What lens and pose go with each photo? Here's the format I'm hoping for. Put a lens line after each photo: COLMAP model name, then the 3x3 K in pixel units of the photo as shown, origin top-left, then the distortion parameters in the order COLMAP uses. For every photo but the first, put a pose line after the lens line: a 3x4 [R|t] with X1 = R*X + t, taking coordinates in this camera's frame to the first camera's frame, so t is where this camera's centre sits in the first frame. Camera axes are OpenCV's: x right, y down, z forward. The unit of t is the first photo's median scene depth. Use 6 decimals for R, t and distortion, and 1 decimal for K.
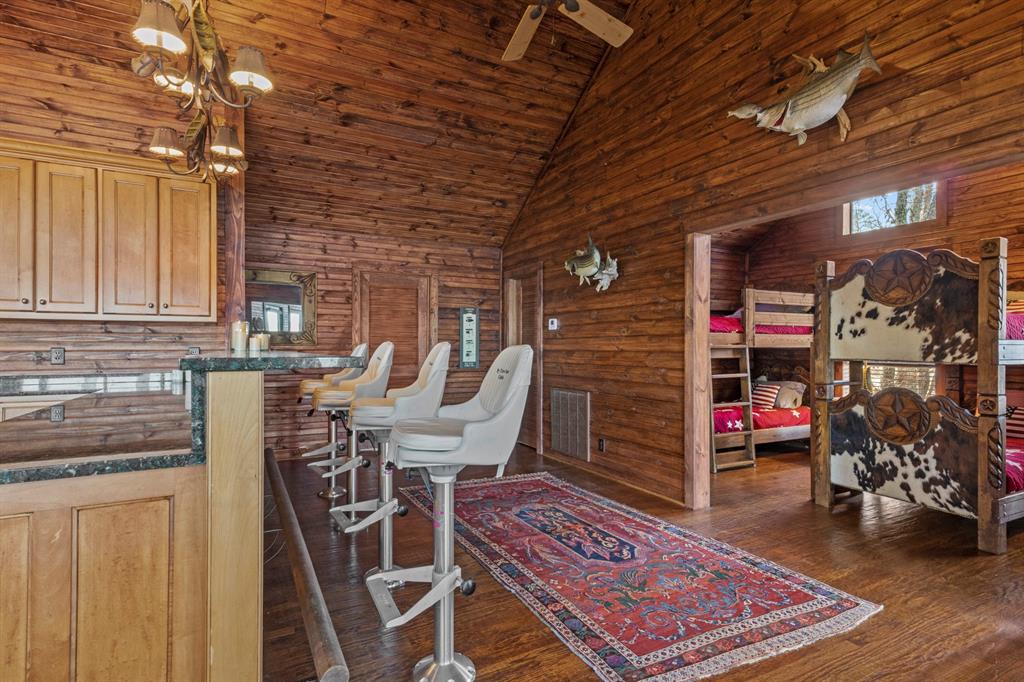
lens RADIAL K [[513.7, 0, 517.2], [0, 513.7, 345.3], [0, 0, 1]] dist [0.015187, 0.002436]
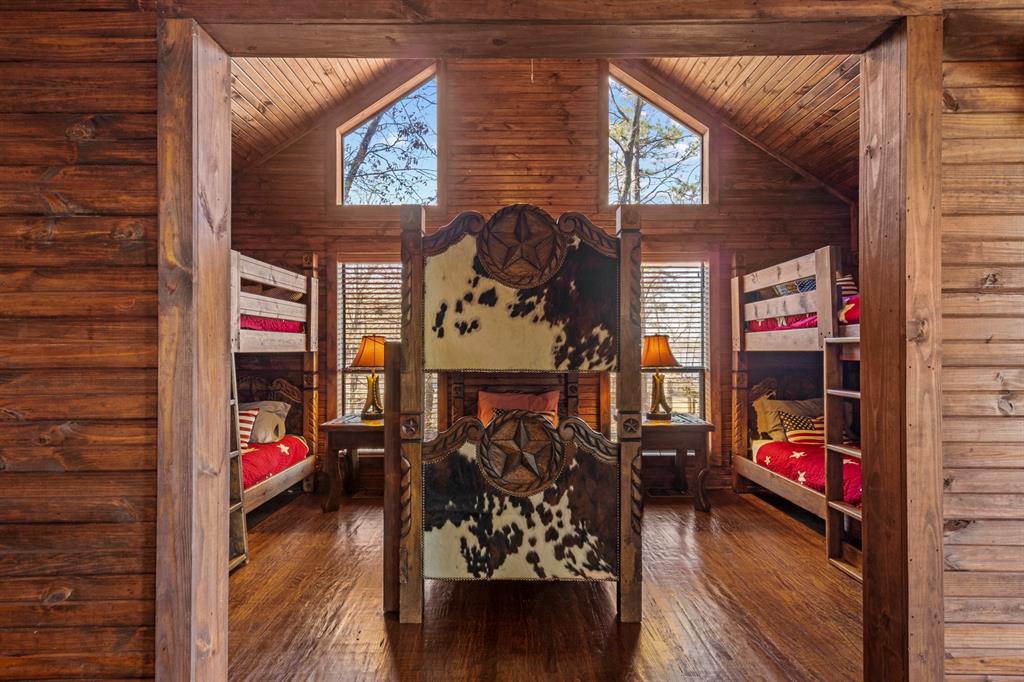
lens RADIAL K [[513.7, 0, 519.9], [0, 513.7, 345.0], [0, 0, 1]] dist [0.015187, 0.002436]
pose [[0.474021, 0.001846, 0.880512, 0.146211], [0.005912, 0.999969, -0.005279, 0.001031], [-0.880494, 0.007708, 0.473995, 0.663176]]
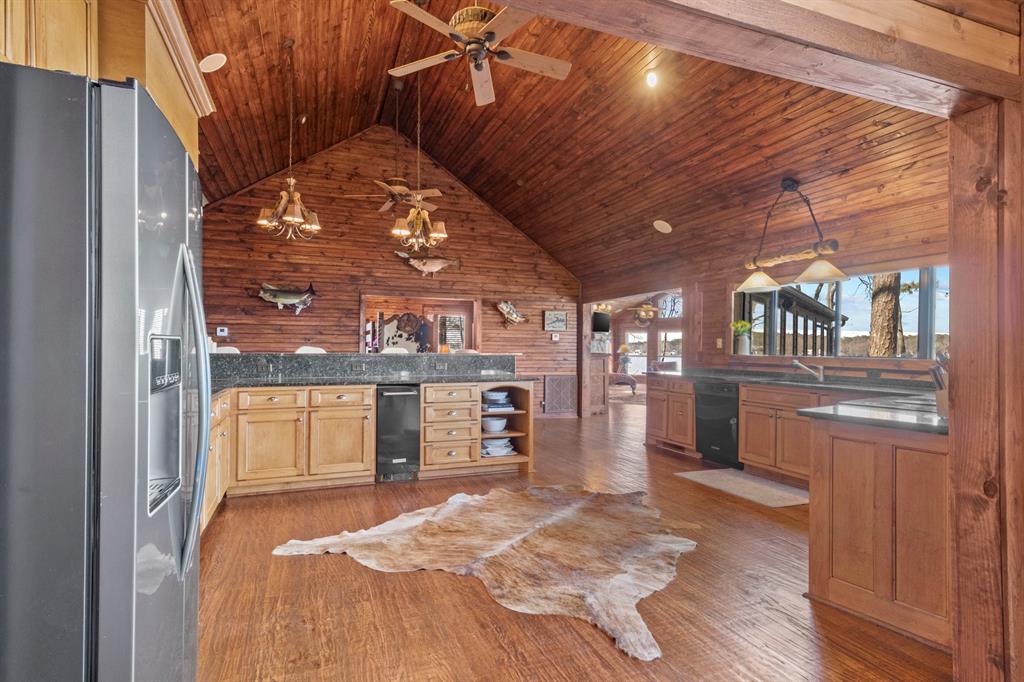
lens RADIAL K [[513.7, 0, 510.1], [0, 513.7, 345.6], [0, 0, 1]] dist [0.015187, 0.002436]
pose [[0.128855, 0.003892, 0.991656, -1.722226], [-0.008348, 0.999961, -0.002839, -0.010605], [-0.991628, -0.007912, 0.128883, 0.145523]]
